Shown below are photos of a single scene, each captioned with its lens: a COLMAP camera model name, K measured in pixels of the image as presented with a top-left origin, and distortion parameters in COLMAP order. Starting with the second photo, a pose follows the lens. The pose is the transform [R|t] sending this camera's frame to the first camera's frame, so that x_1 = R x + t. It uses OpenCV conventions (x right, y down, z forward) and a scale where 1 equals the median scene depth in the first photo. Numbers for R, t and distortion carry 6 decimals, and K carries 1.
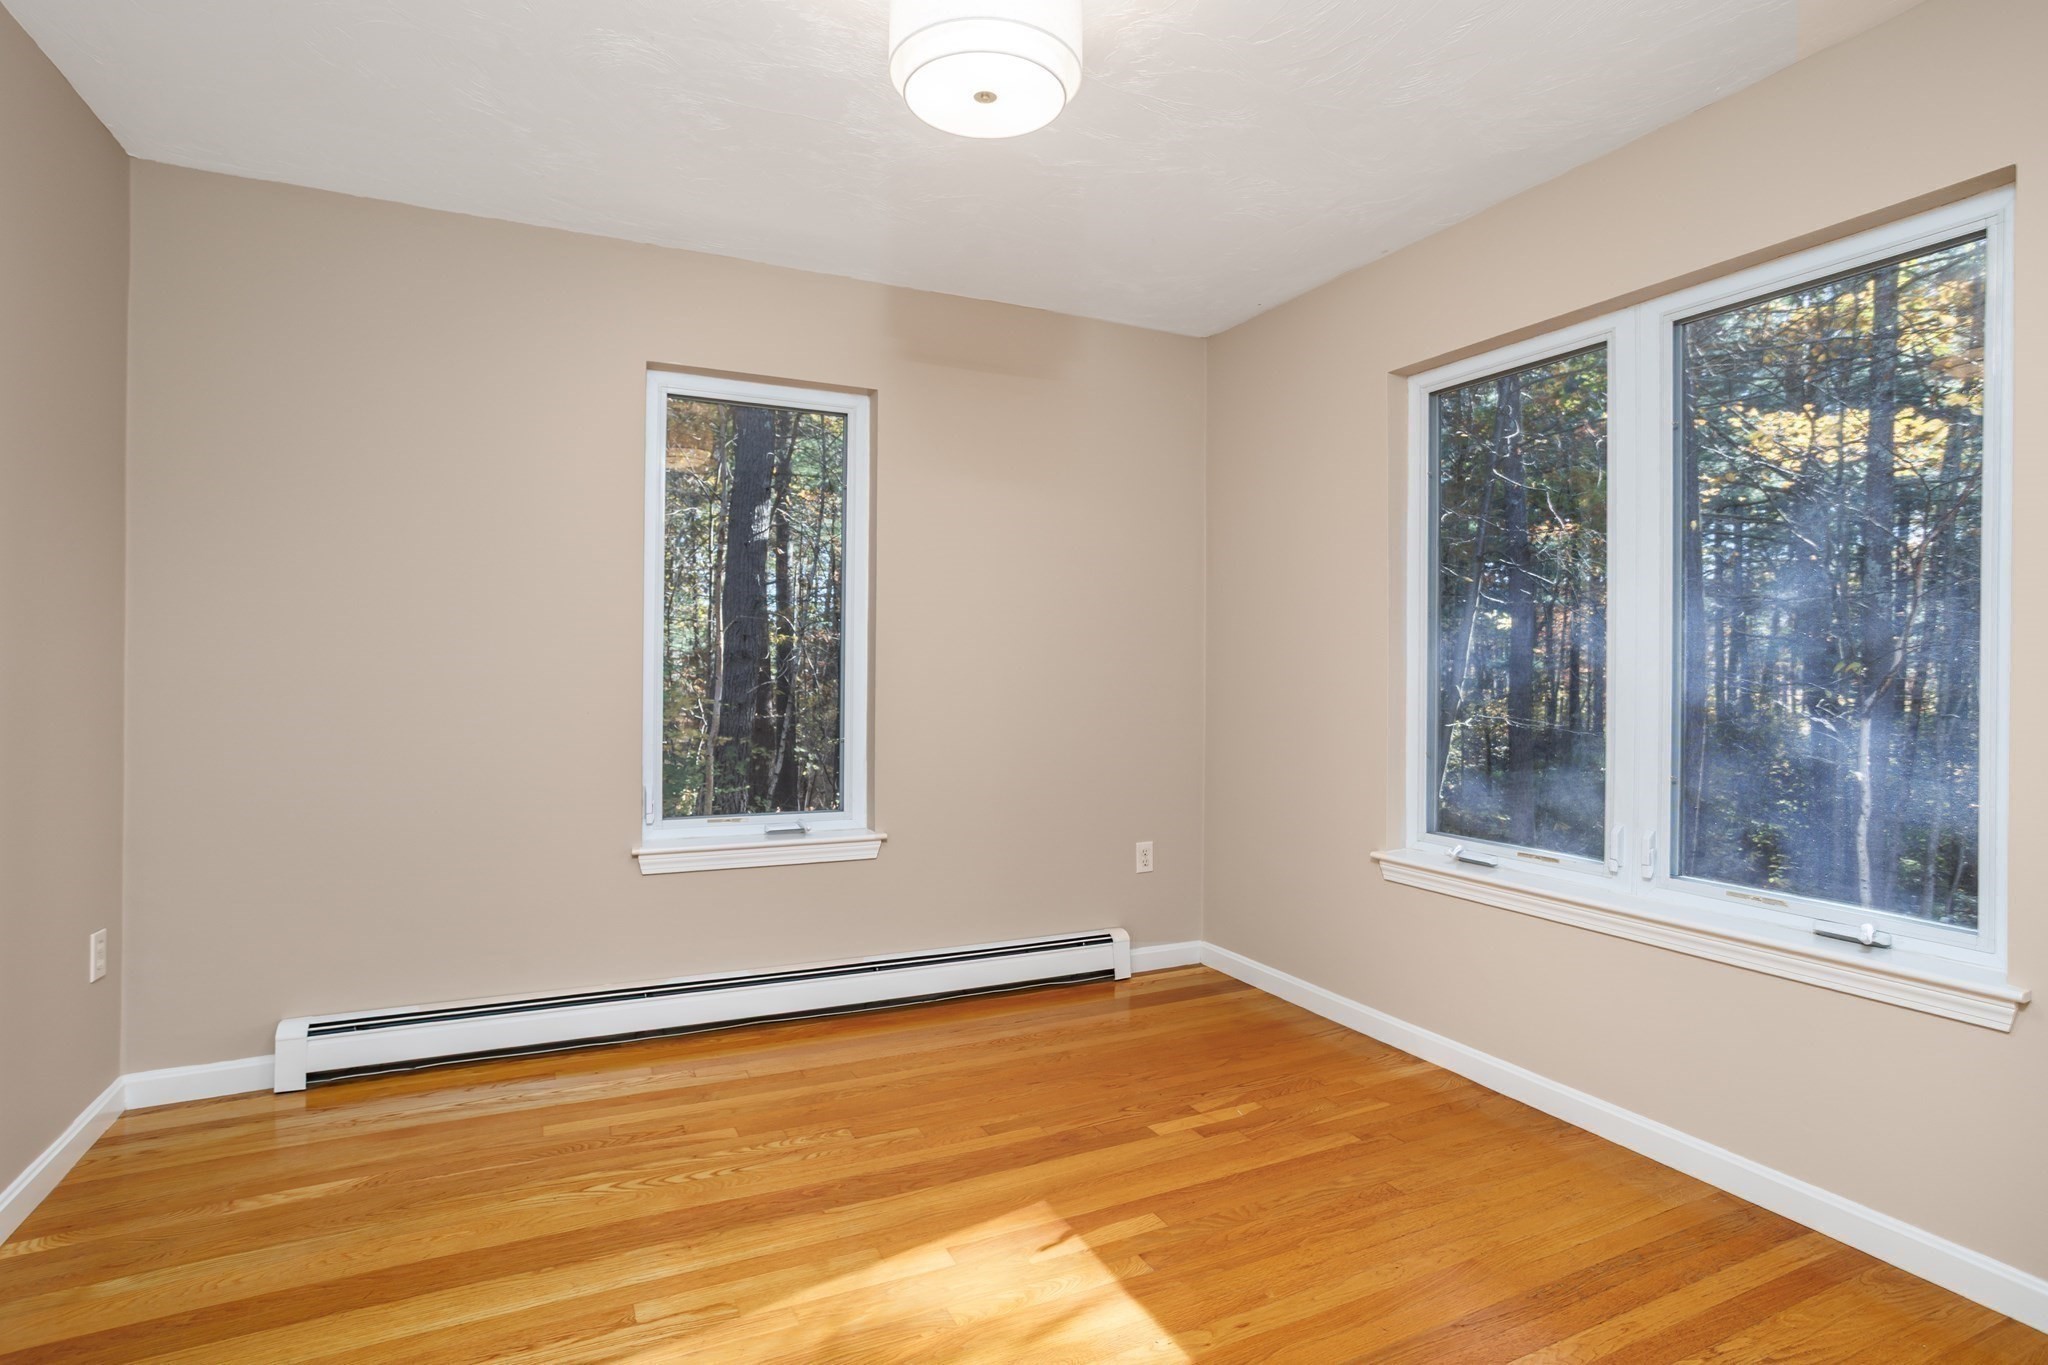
lens RADIAL K [[982.7, 0, 1046.2], [0, 982.7, 661.4], [0, 0, 1]] dist [-0.000902, -0.000012]
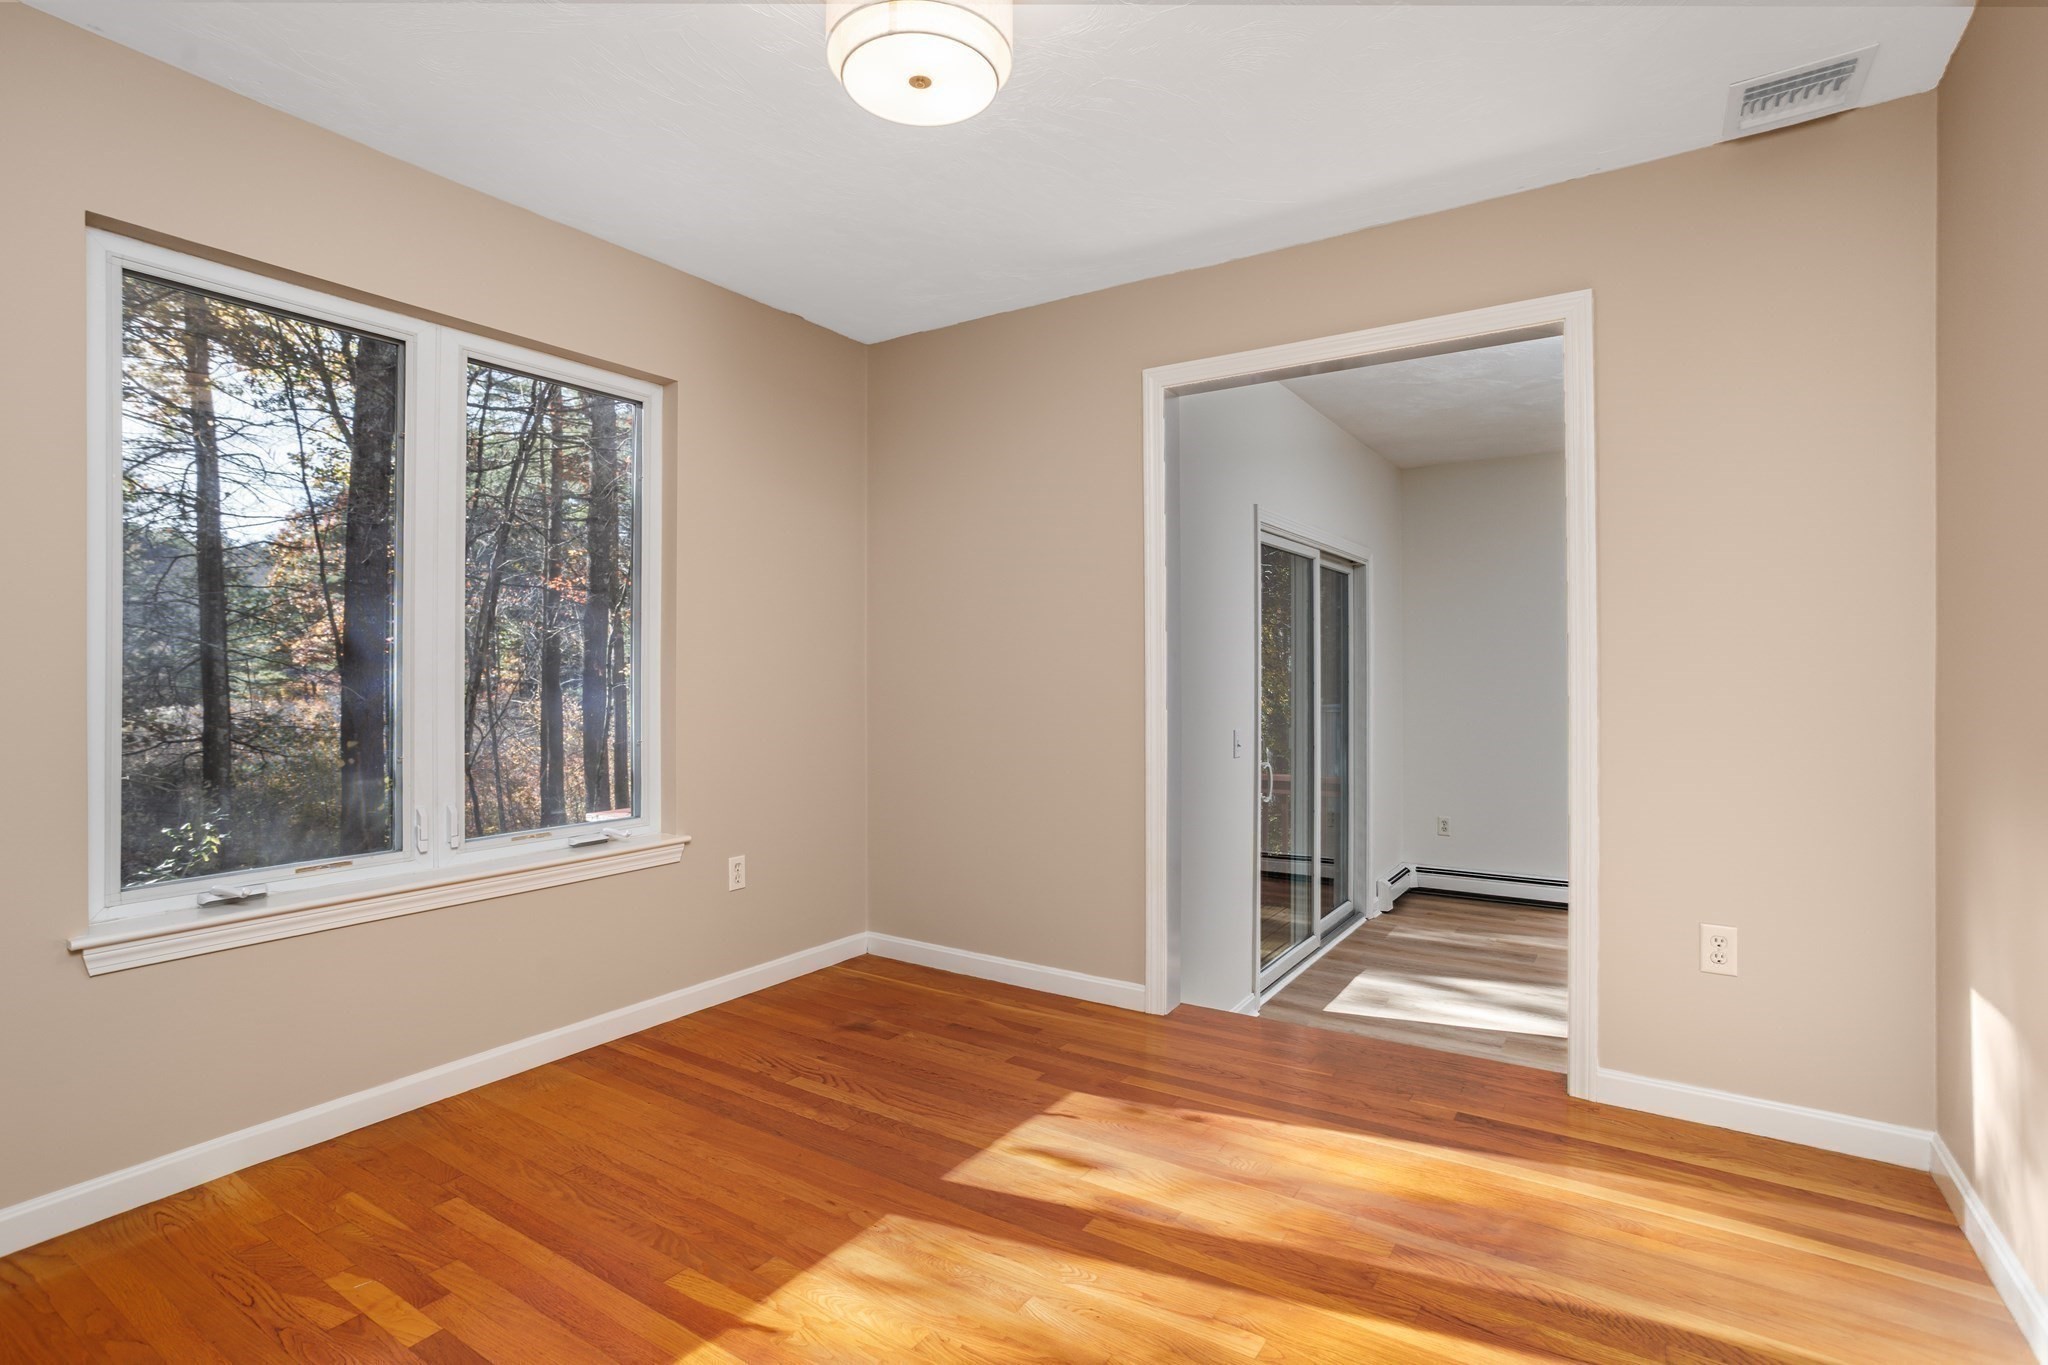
lens RADIAL K [[982.7, 0, 1046.2], [0, 982.7, 661.4], [0, 0, 1]] dist [-0.000902, -0.000012]
pose [[-0.486861, 0.009439, 0.873429, -0.703805], [0.001300, 0.999948, -0.010082, 0.023005], [-0.873479, -0.003773, -0.486848, 0.979668]]
